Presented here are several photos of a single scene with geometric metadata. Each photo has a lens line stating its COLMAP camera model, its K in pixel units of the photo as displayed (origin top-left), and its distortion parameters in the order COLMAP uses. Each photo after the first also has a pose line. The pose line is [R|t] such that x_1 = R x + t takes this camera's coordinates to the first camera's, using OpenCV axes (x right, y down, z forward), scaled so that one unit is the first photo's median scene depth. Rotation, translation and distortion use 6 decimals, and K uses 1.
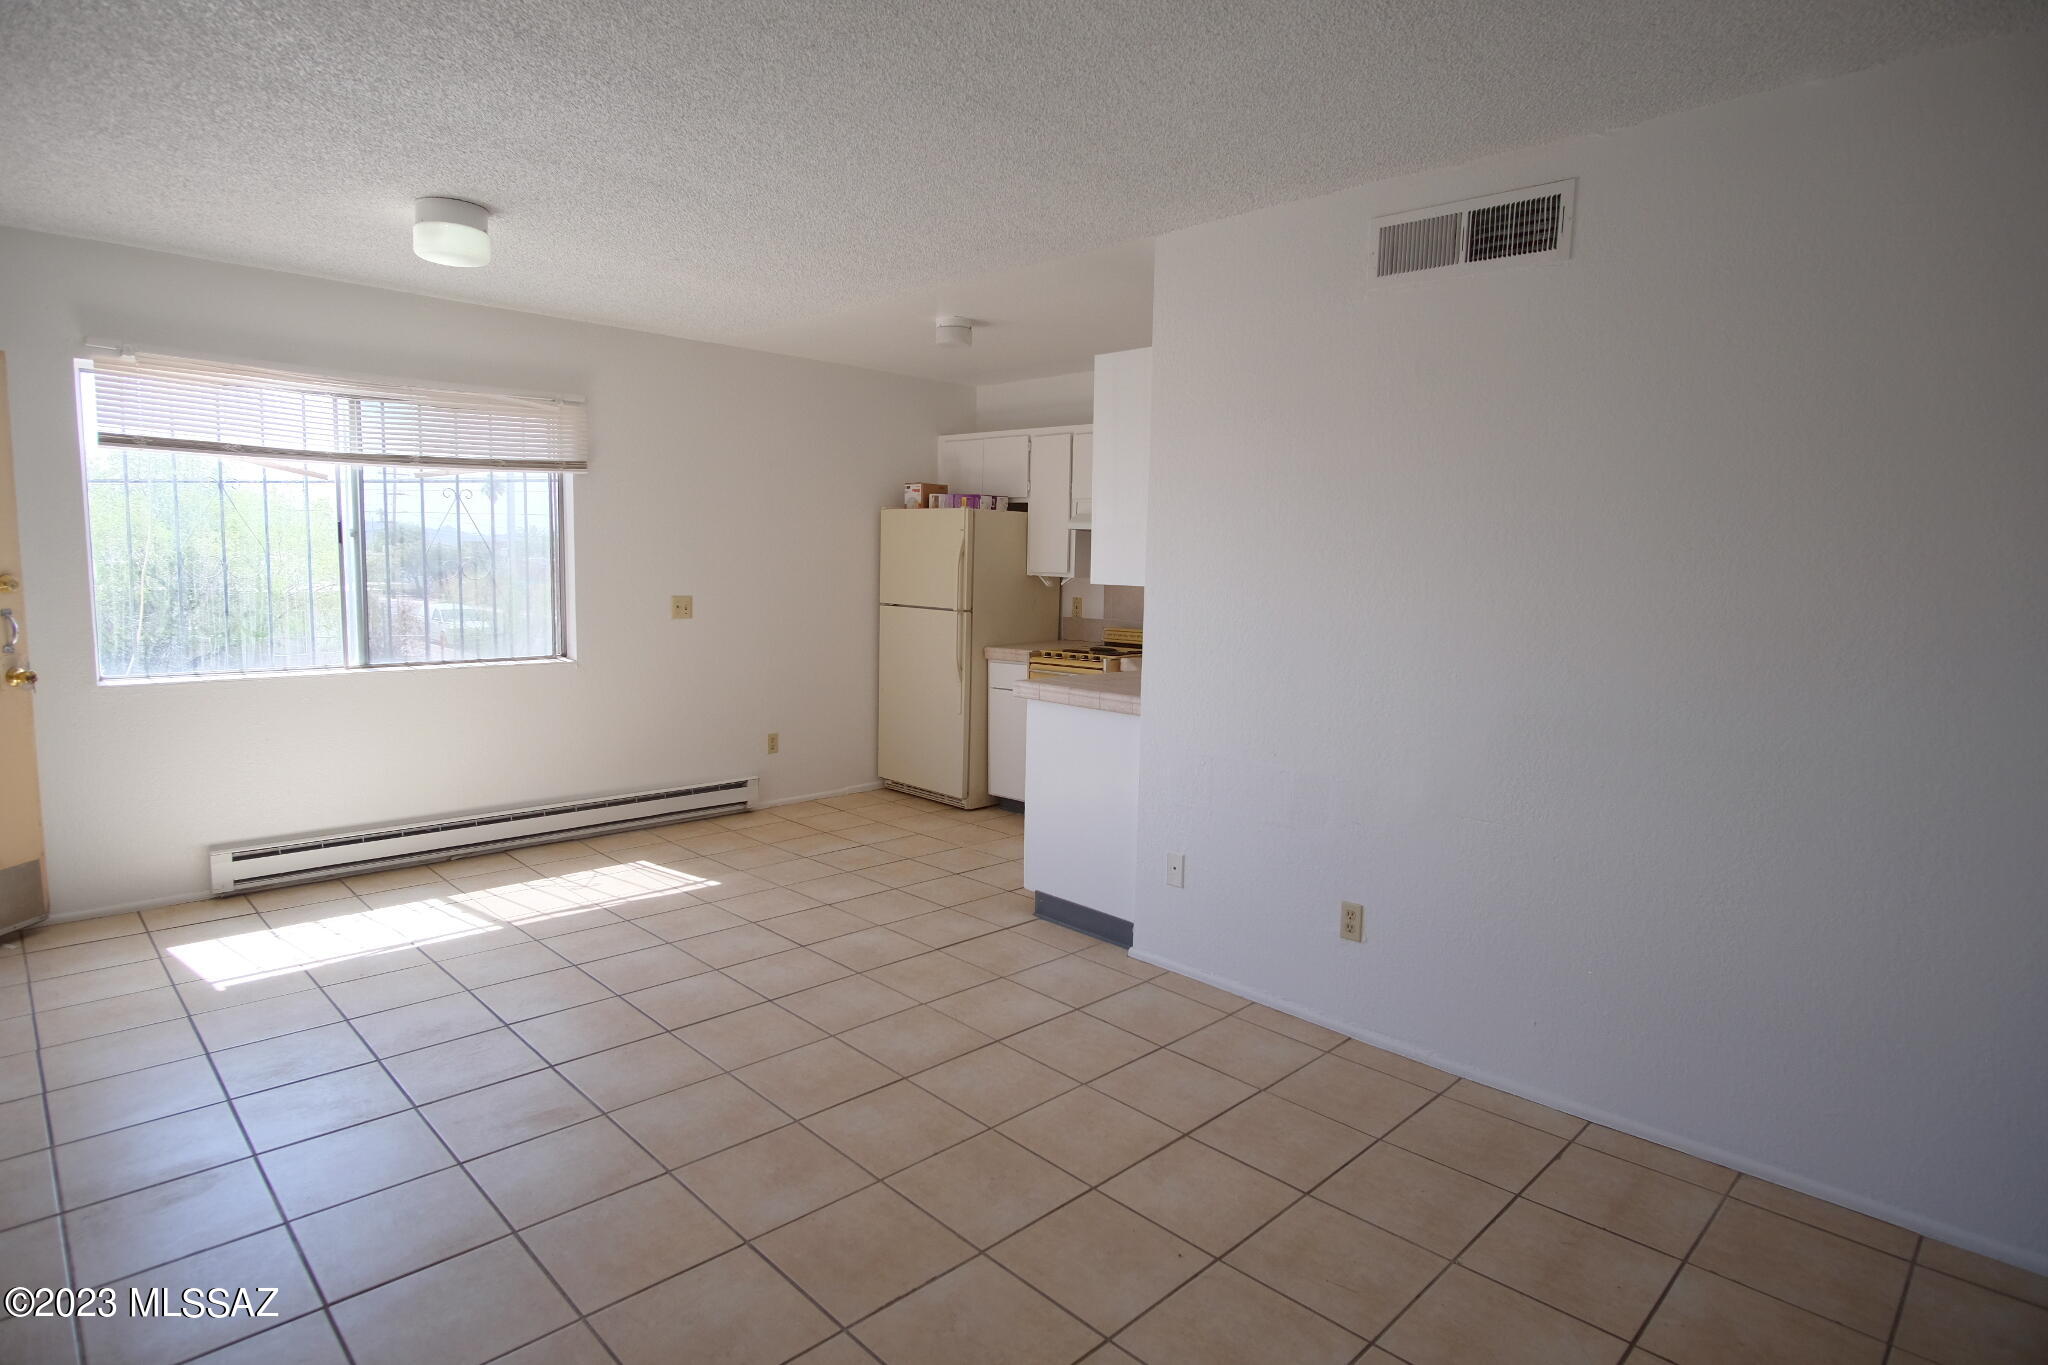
lens RADIAL K [[1091.0, 0, 1018.5], [0, 1091.0, 663.2], [0, 0, 1]] dist [-0.026686, 0.001368]
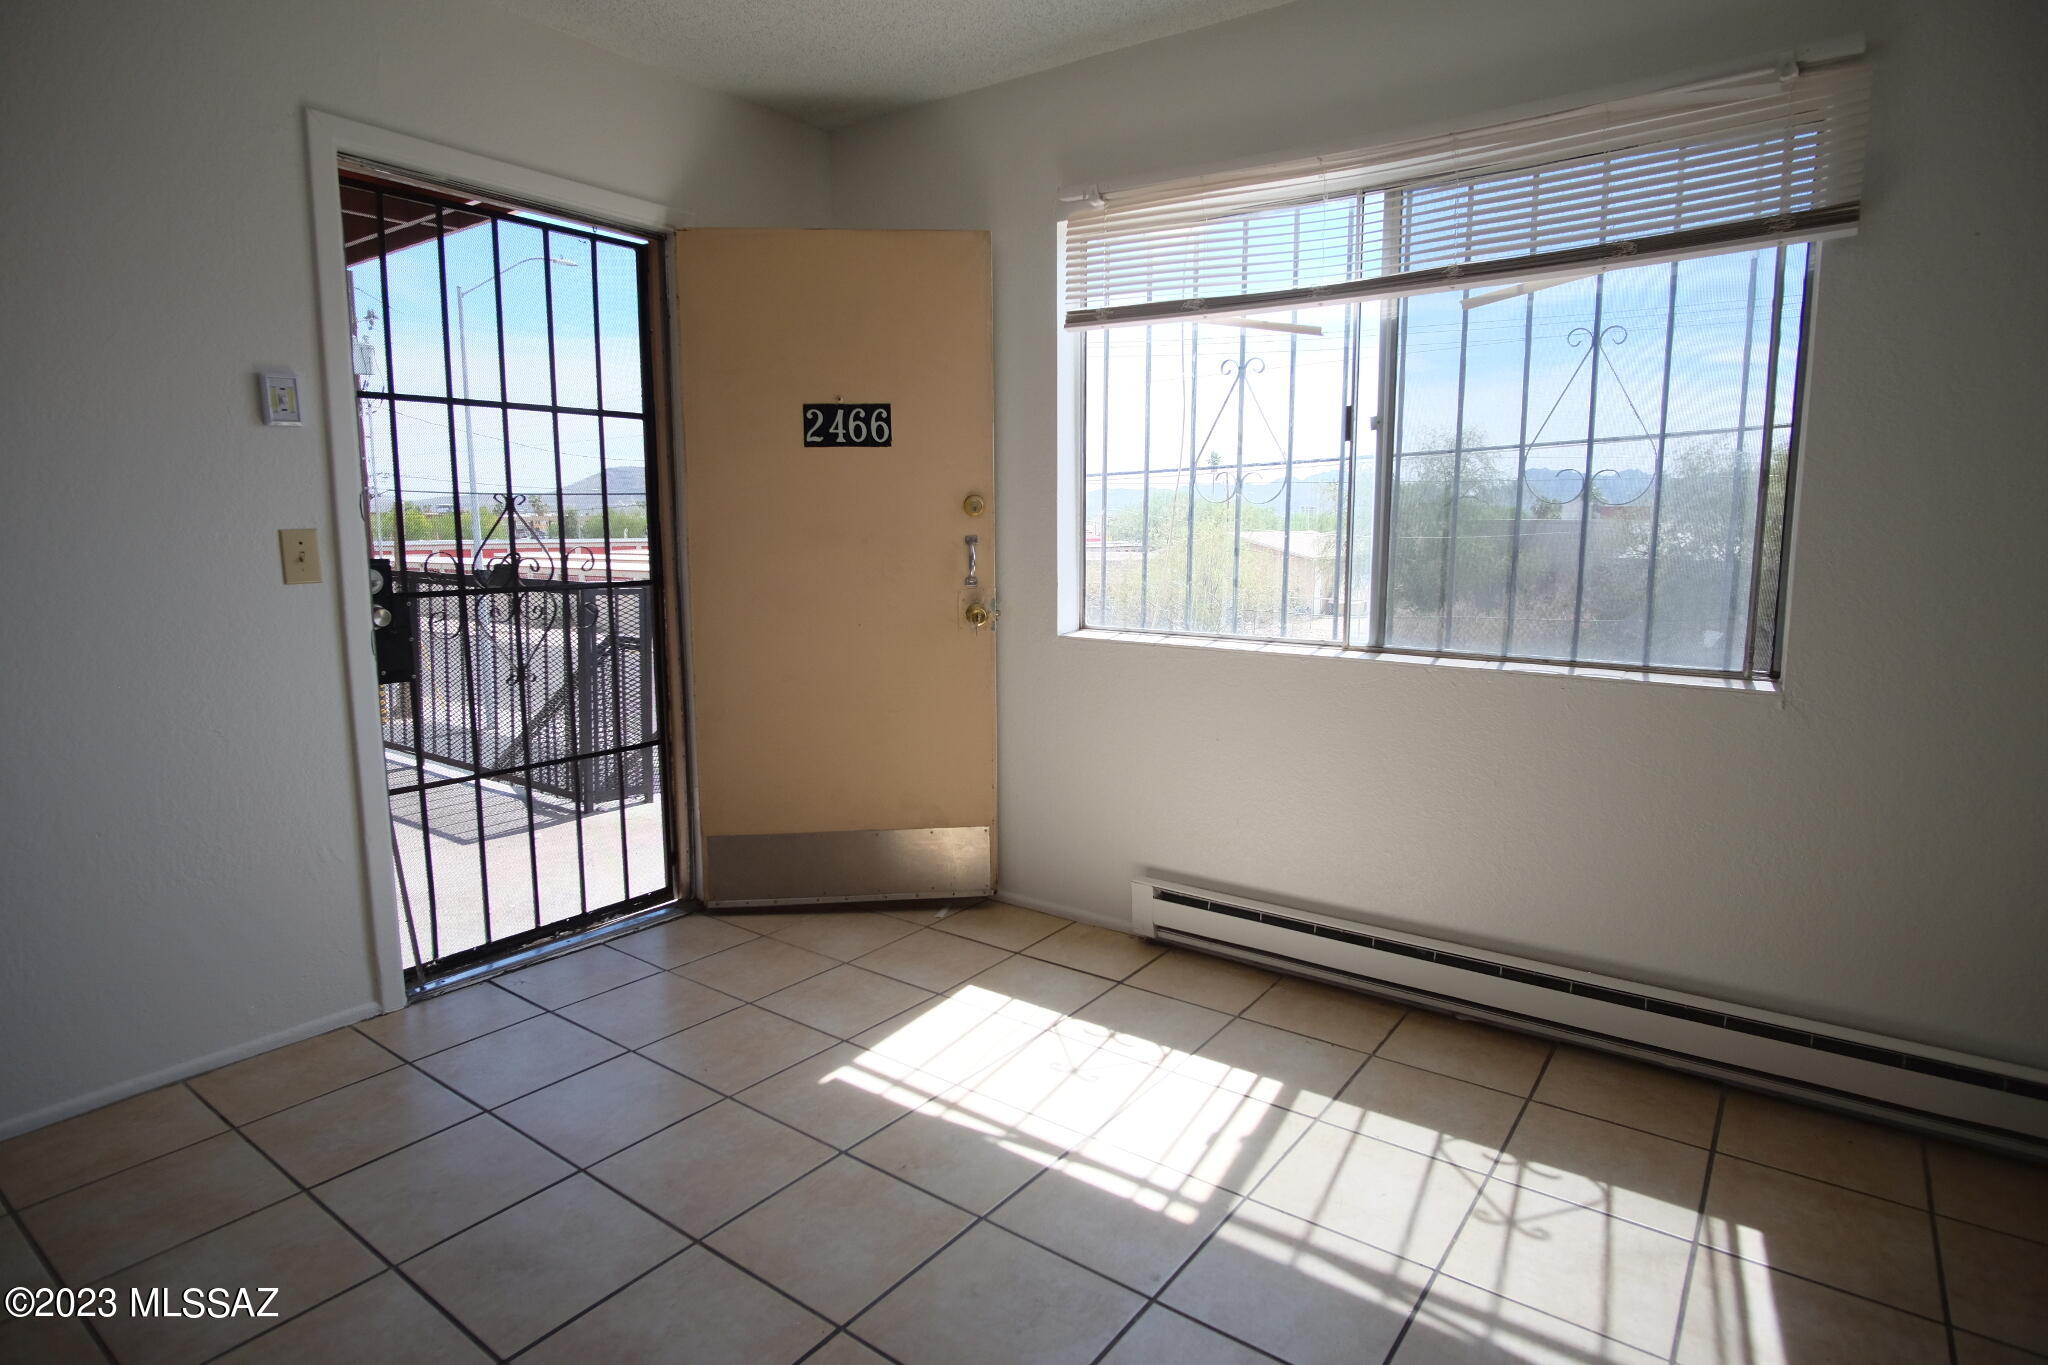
lens RADIAL K [[1091.0, 0, 1018.5], [0, 1091.0, 663.2], [0, 0, 1]] dist [-0.026686, 0.001368]
pose [[0.171034, 0.108705, -0.979250, -0.053822], [-0.093573, 0.991195, 0.093687, -0.029388], [0.980812, 0.075607, 0.179699, 0.763770]]
